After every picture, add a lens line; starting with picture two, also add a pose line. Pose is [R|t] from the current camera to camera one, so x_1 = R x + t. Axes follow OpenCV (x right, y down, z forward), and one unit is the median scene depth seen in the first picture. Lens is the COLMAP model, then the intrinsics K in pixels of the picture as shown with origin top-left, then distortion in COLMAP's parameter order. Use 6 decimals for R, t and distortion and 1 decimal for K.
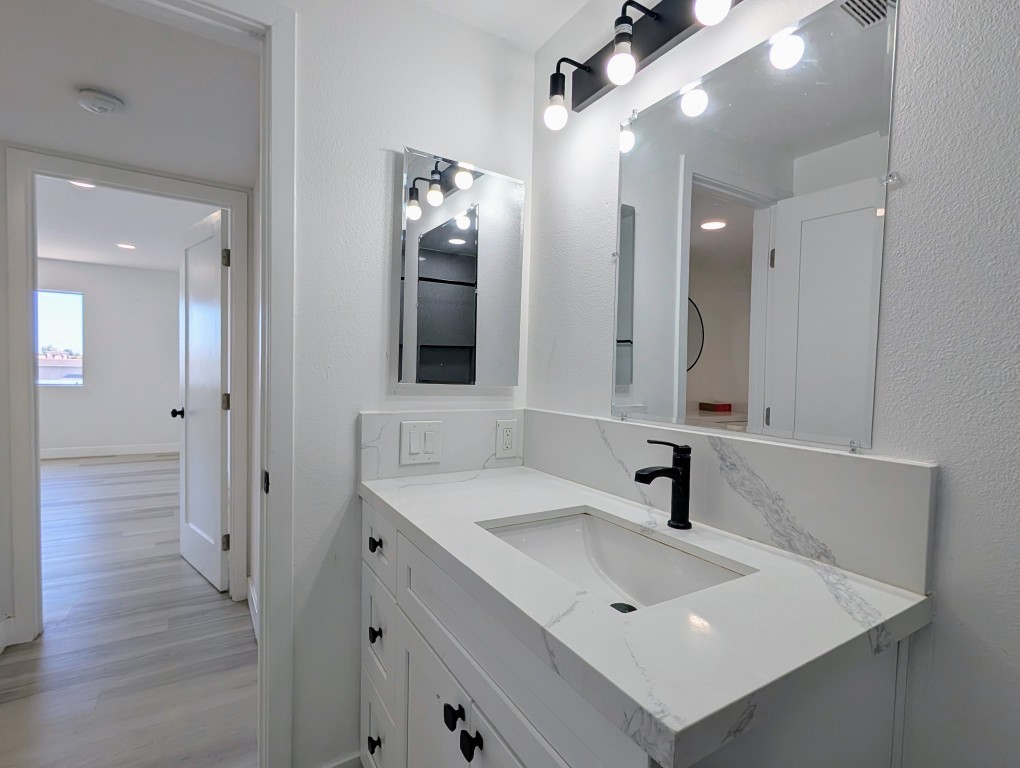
lens RADIAL K [[492.4, 0, 509.4], [0, 492.4, 383.7], [0, 0, 1]] dist [-0.001838, -0.000083]
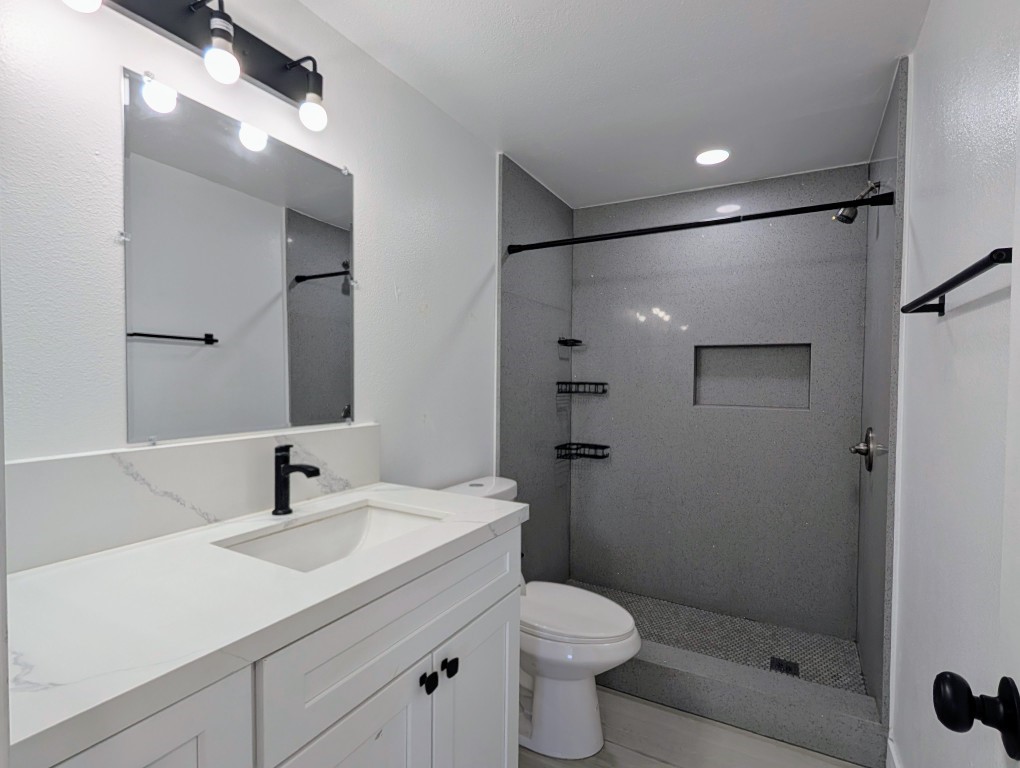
lens RADIAL K [[492.4, 0, 512.8], [0, 492.4, 387.2], [0, 0, 1]] dist [-0.001838, -0.000083]
pose [[-0.493965, -0.048509, 0.868128, -0.918656], [-0.002433, 0.998516, 0.054410, -0.080641], [-0.869479, 0.024764, -0.493349, 1.053907]]
